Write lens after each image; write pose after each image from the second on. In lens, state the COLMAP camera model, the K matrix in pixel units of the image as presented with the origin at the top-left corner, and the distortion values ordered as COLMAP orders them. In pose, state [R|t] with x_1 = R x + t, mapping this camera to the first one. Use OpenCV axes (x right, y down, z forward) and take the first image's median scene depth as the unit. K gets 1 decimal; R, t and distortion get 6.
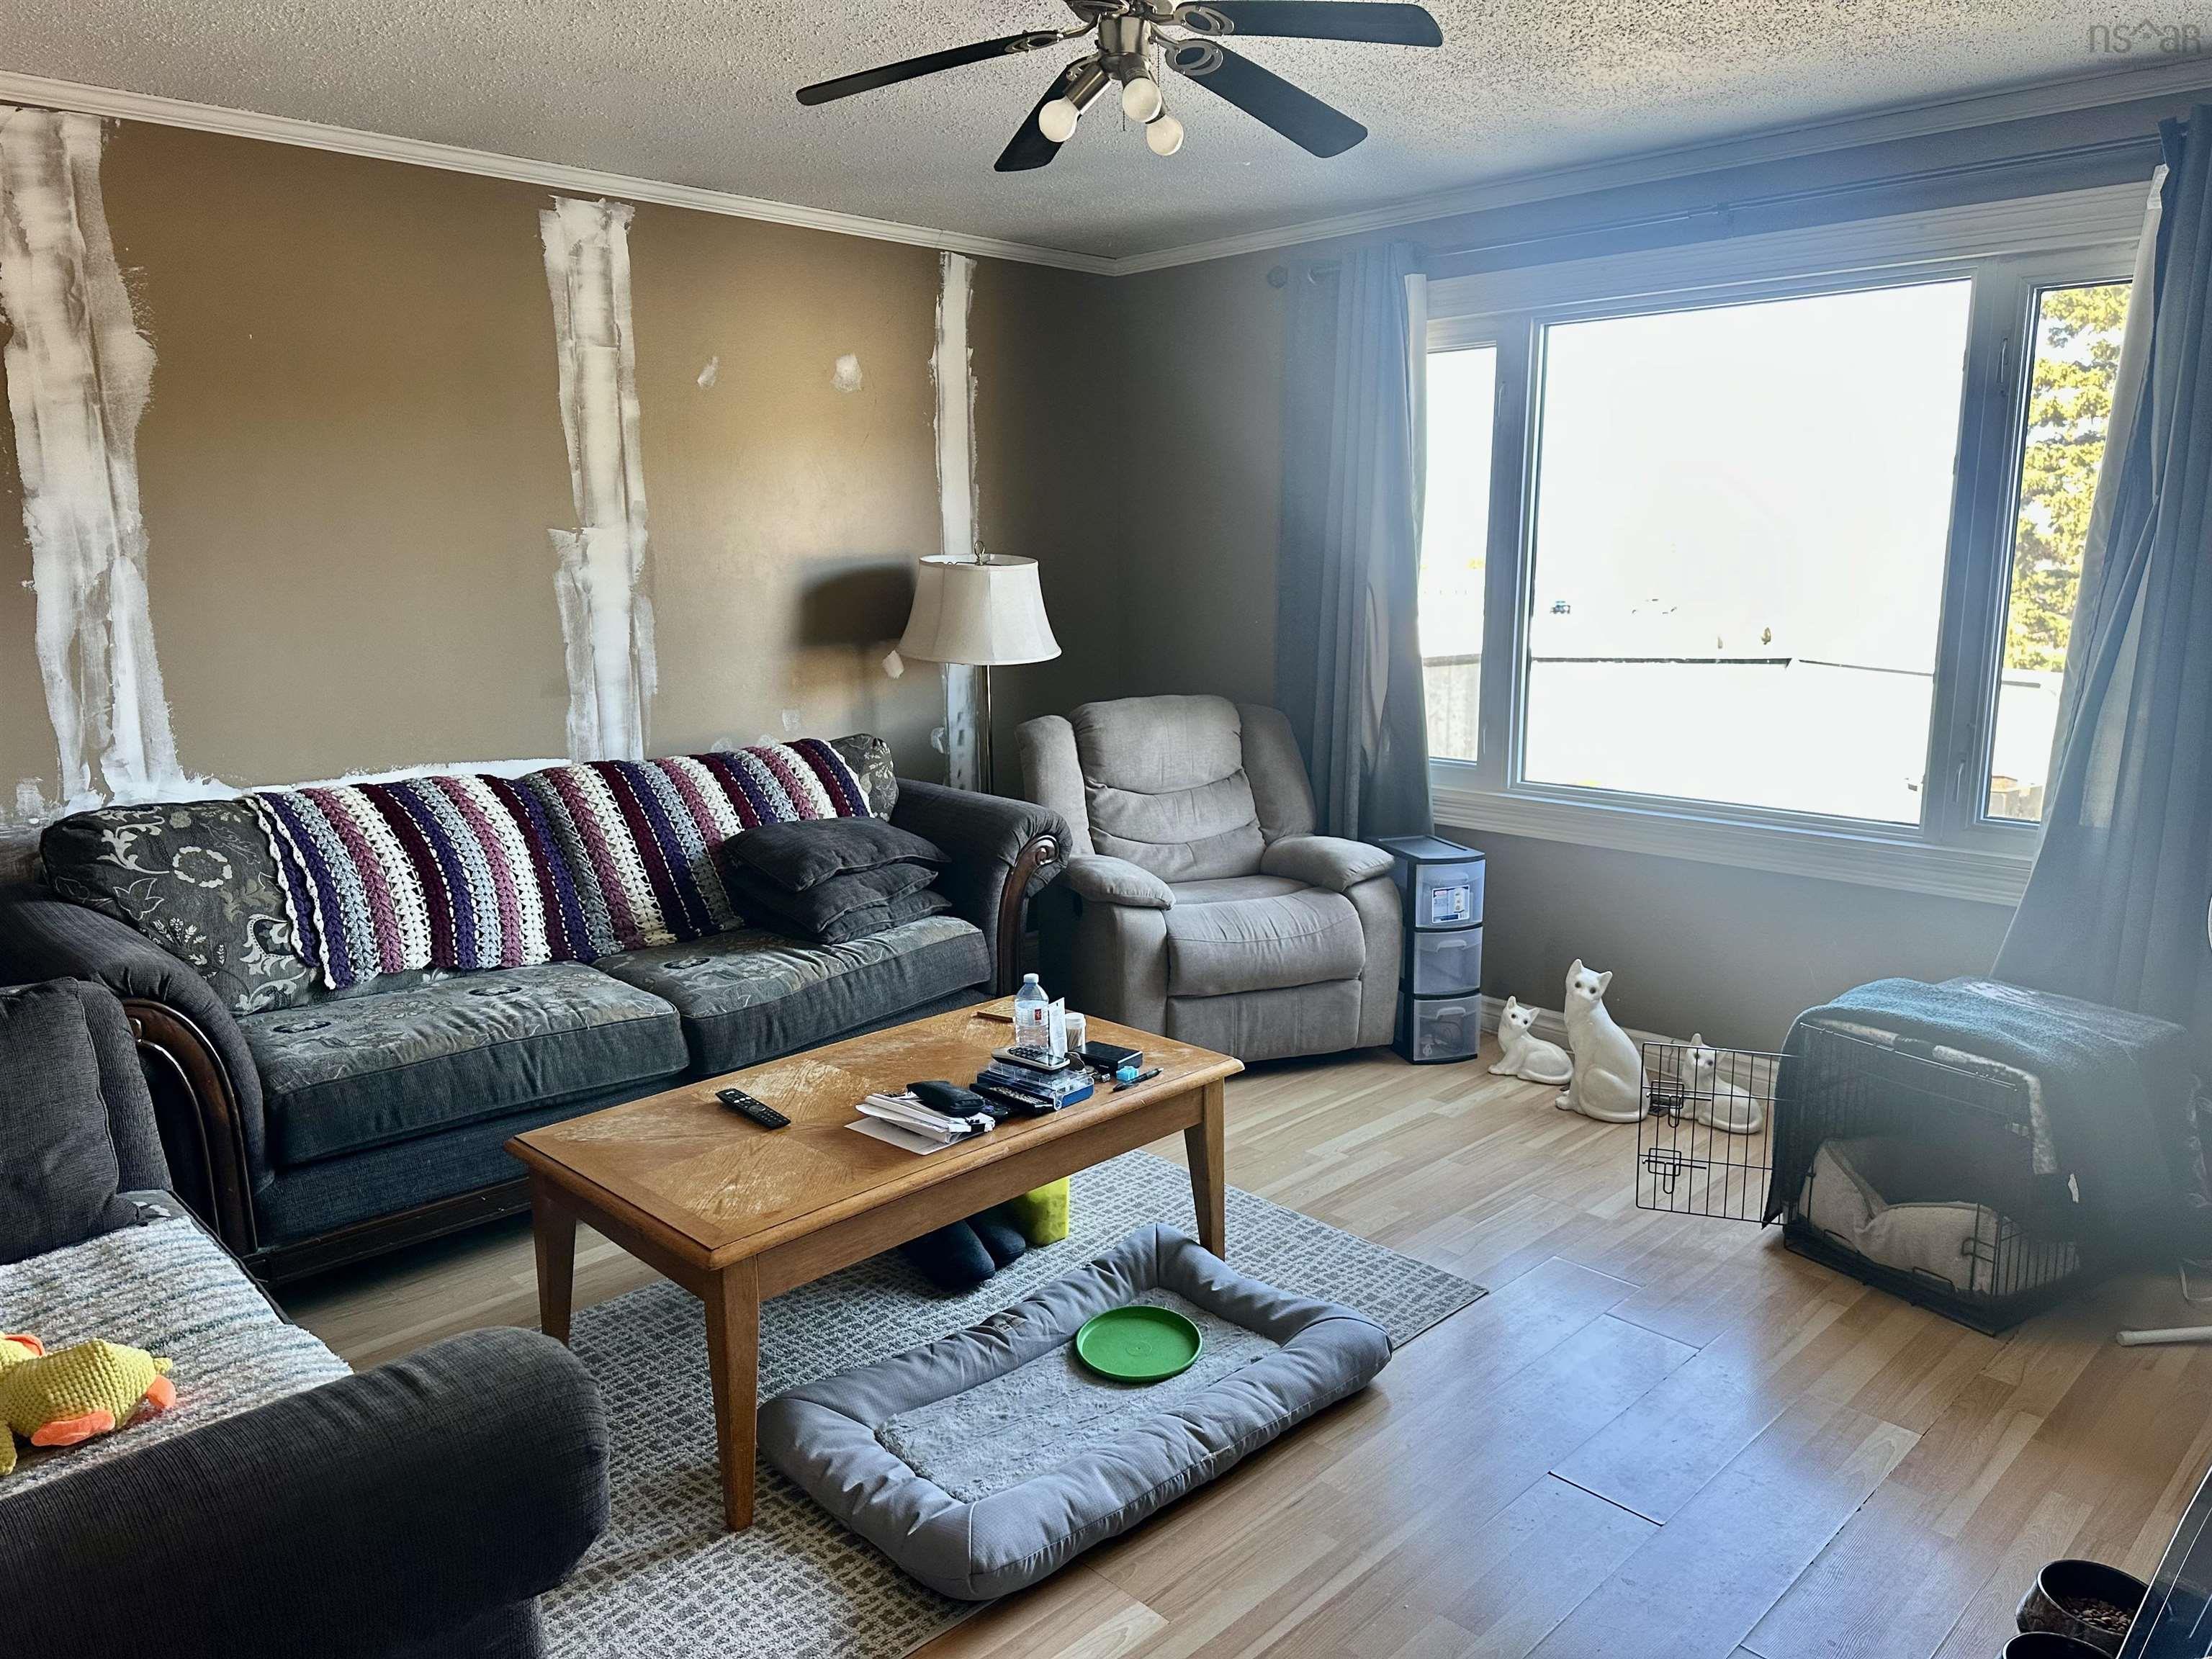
lens RADIAL K [[1565.2, 0, 1143.2], [0, 1565.2, 831.8], [0, 0, 1]] dist [0.039017, -0.047560]
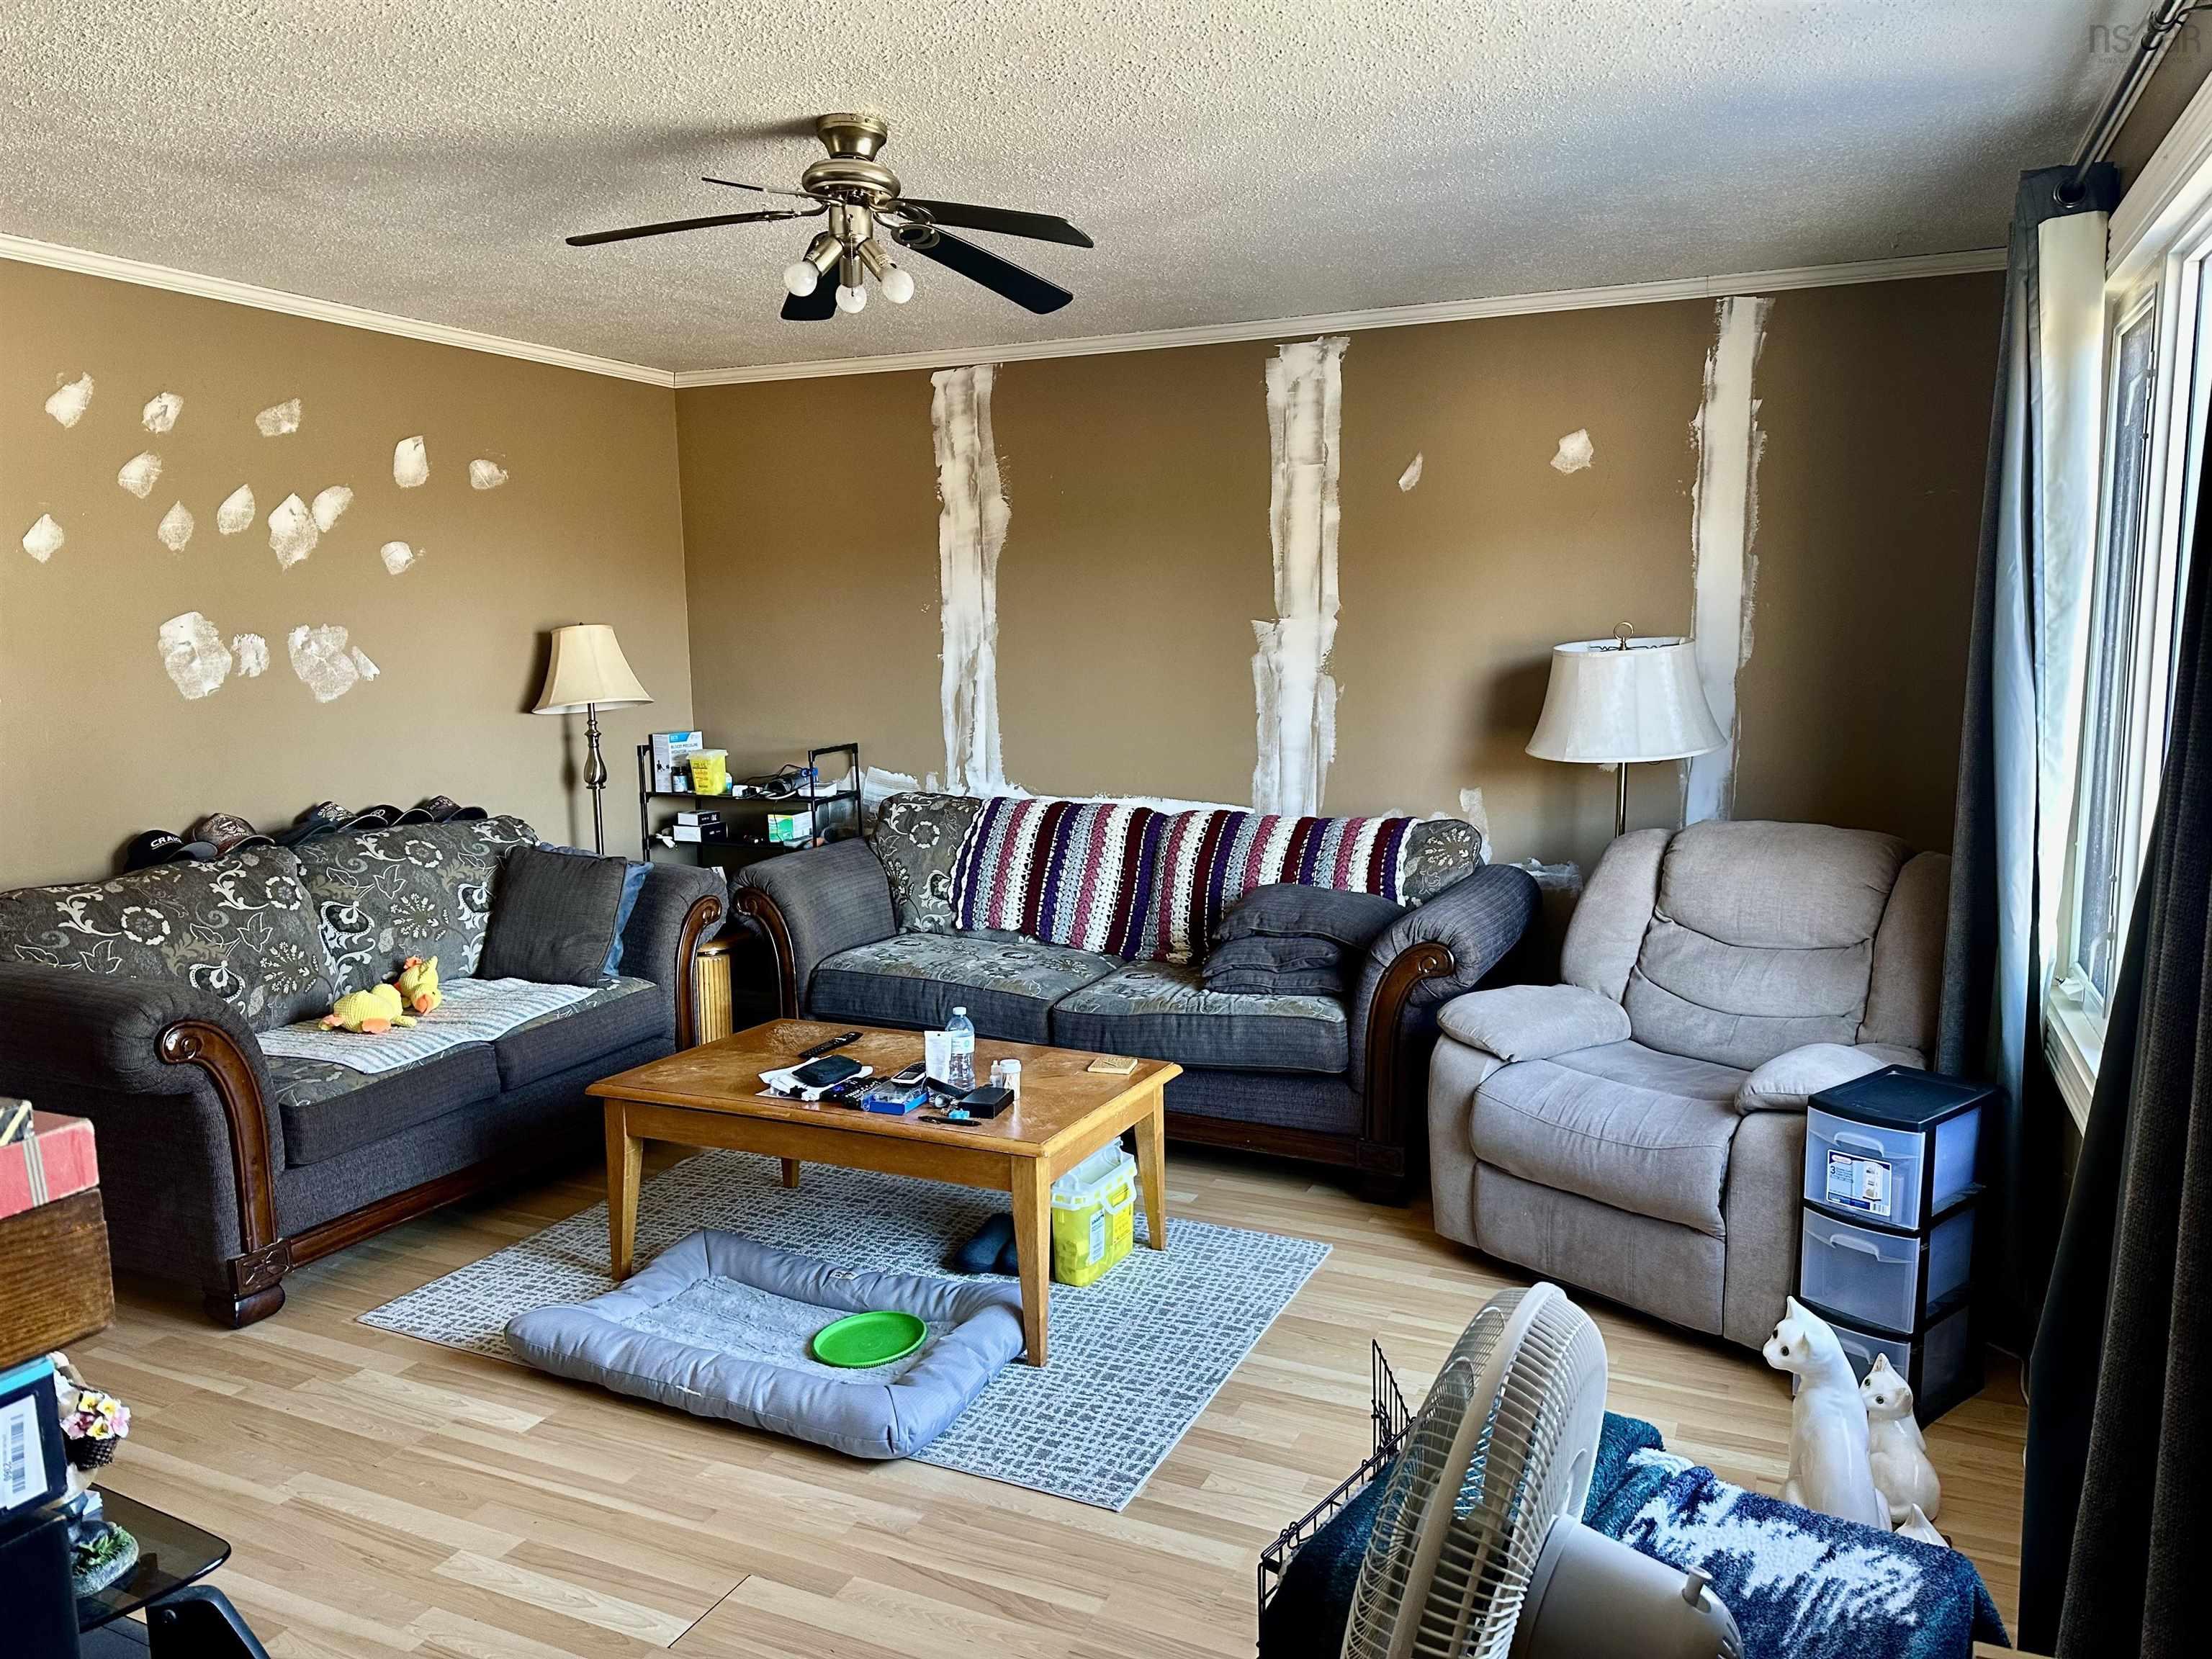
lens RADIAL K [[1533.5, 0, 1106.0], [0, 1533.5, 829.5], [0, 0, 1]] dist [0.178870, -0.299308]
pose [[0.341771, 0.125073, -0.931423, 0.732924], [-0.166311, 0.983511, 0.071042, -0.099549], [0.924950, 0.130626, 0.356937, 0.493506]]
